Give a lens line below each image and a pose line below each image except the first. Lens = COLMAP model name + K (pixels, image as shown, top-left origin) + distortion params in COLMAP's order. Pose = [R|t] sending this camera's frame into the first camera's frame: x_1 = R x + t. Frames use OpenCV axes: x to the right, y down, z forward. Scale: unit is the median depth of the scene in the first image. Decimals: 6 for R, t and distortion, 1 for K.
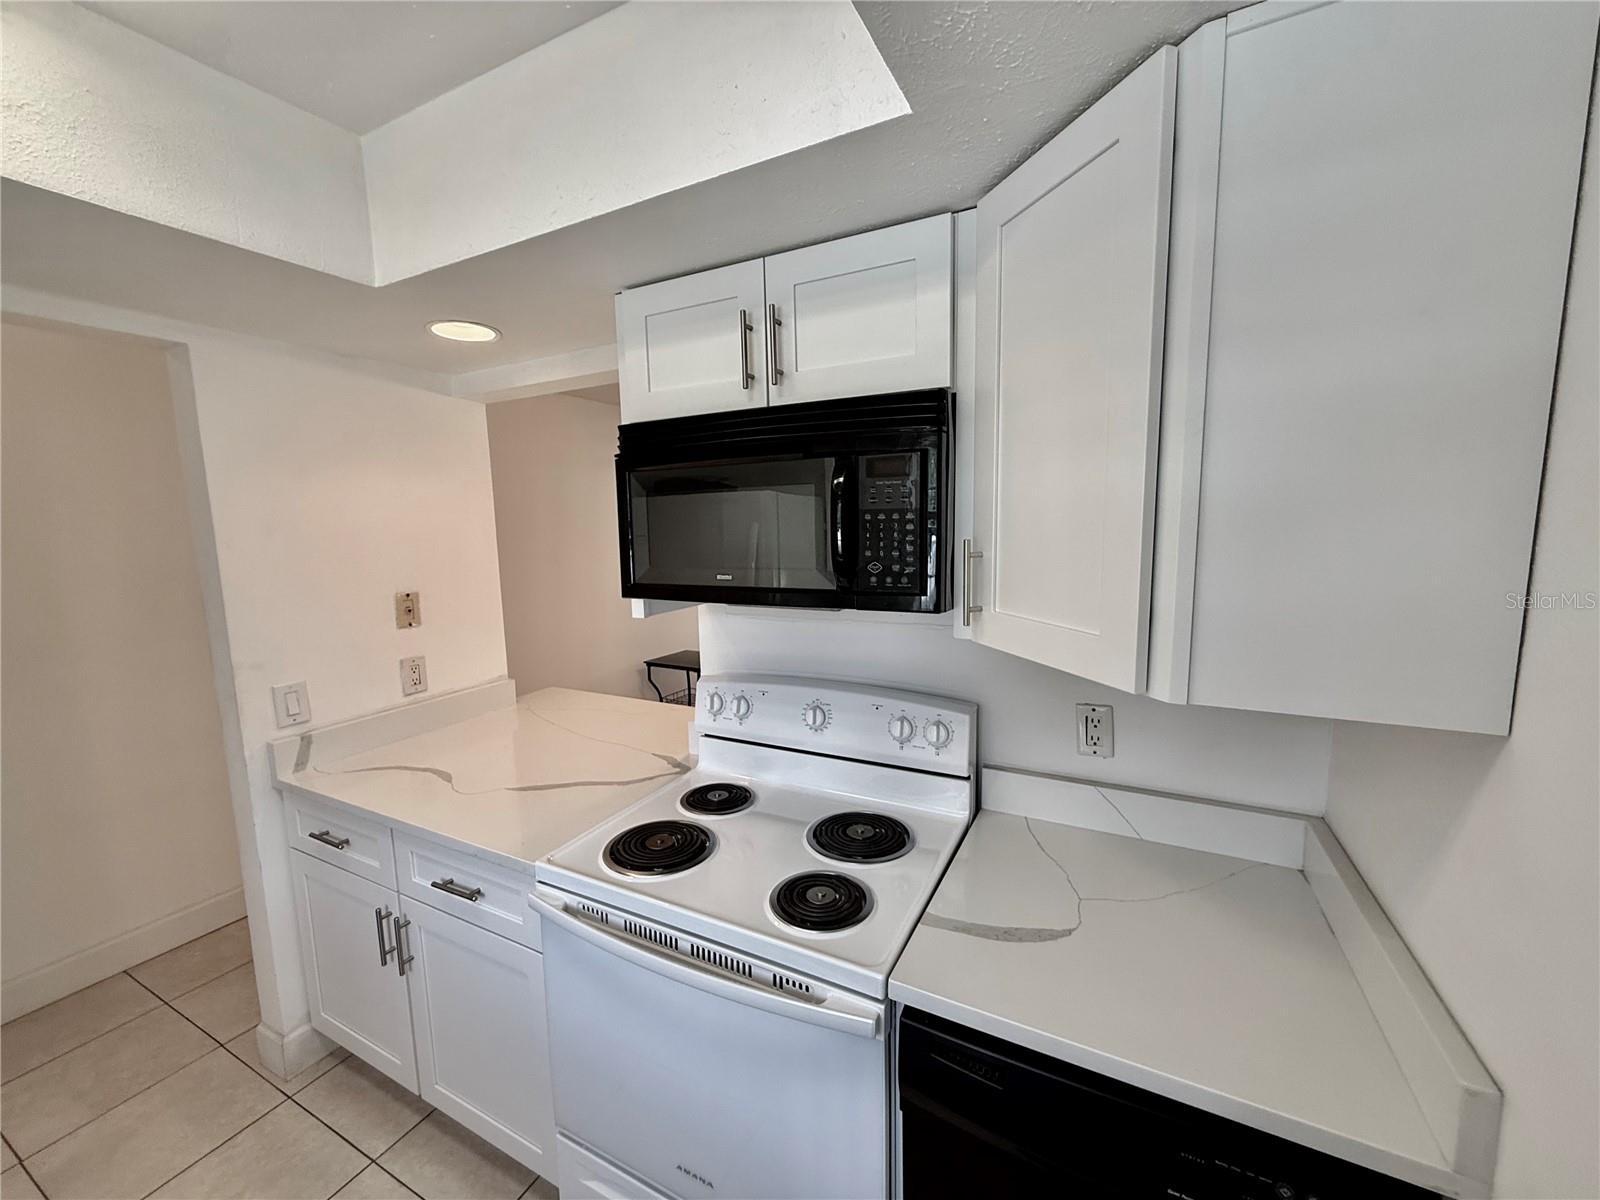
lens RADIAL K [[638.0, 0, 797.3], [0, 638.0, 599.0], [0, 0, 1]] dist [0.000963, 0.000054]
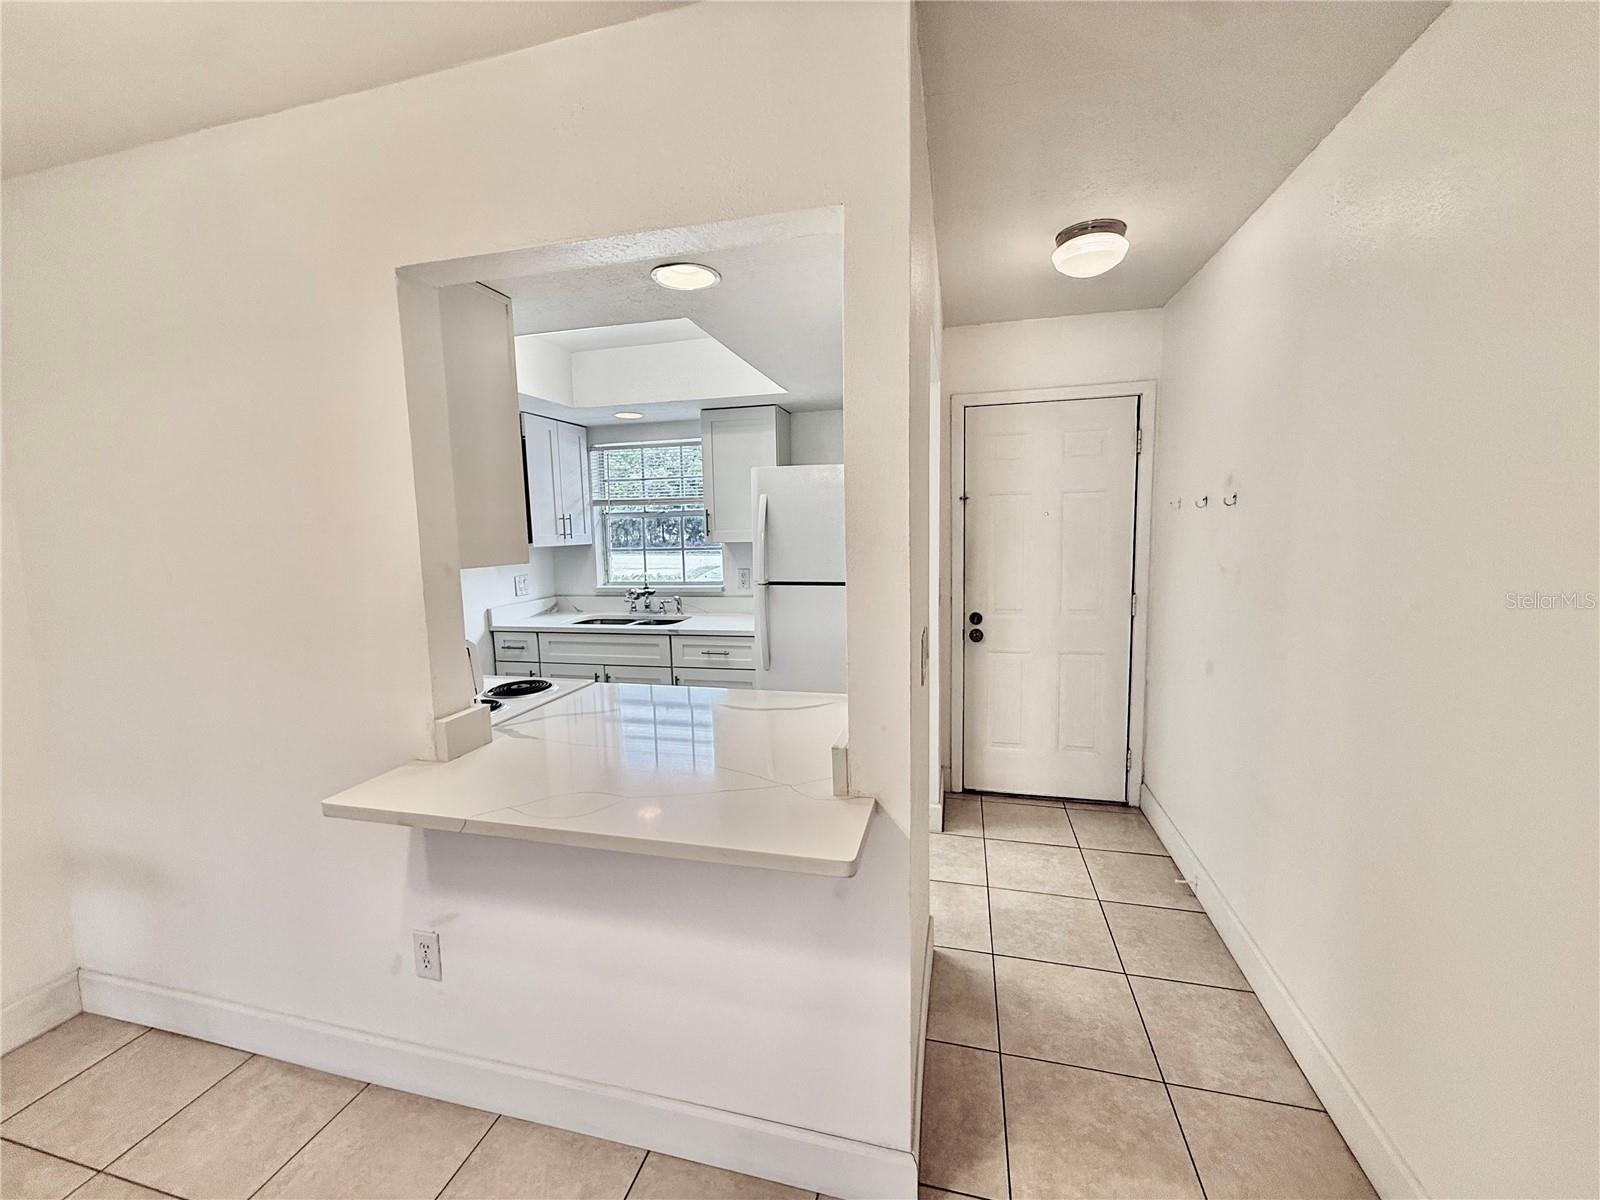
lens RADIAL K [[638.0, 0, 797.3], [0, 638.0, 599.0], [0, 0, 1]] dist [0.000963, 0.000054]
pose [[-0.973766, 0.068250, -0.217074, -0.612545], [0.014739, 0.970874, 0.239137, -0.239502], [0.227072, 0.229664, -0.946410, 2.869555]]
